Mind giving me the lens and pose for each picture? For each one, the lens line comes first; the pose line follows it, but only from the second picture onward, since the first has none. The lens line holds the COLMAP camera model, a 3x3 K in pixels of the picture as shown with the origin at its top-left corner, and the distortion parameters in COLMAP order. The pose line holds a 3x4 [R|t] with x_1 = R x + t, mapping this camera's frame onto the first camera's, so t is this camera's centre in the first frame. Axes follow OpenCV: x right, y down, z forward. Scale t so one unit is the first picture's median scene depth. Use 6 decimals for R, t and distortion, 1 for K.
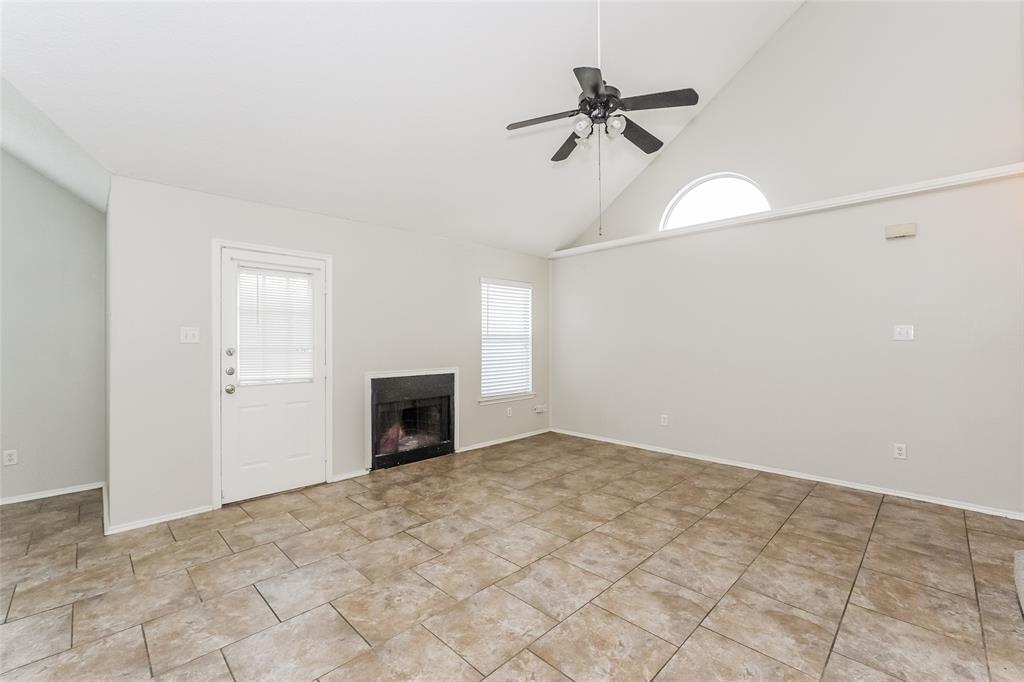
lens RADIAL K [[430.0, 0, 513.6], [0, 430.0, 339.2], [0, 0, 1]] dist [-0.014872, 0.003273]
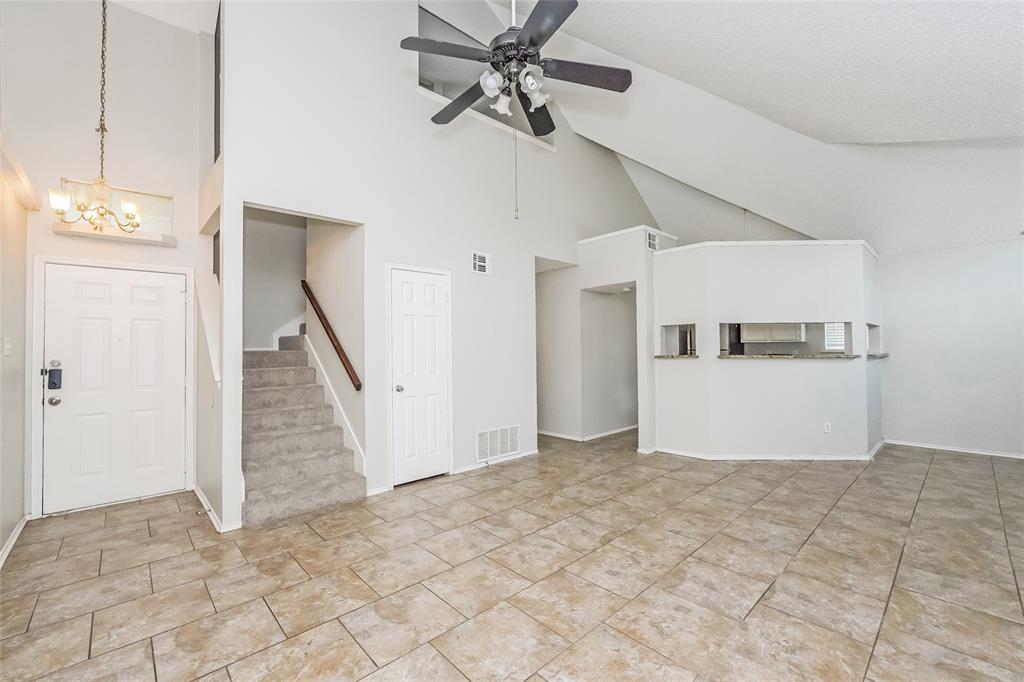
lens RADIAL K [[430.0, 0, 512.7], [0, 430.0, 337.9], [0, 0, 1]] dist [-0.014872, 0.003273]
pose [[-0.999100, 0.019146, 0.037848, 0.171024], [0.018093, 0.999446, -0.027952, 0.002569], [-0.038362, -0.027242, -0.998893, 1.675972]]
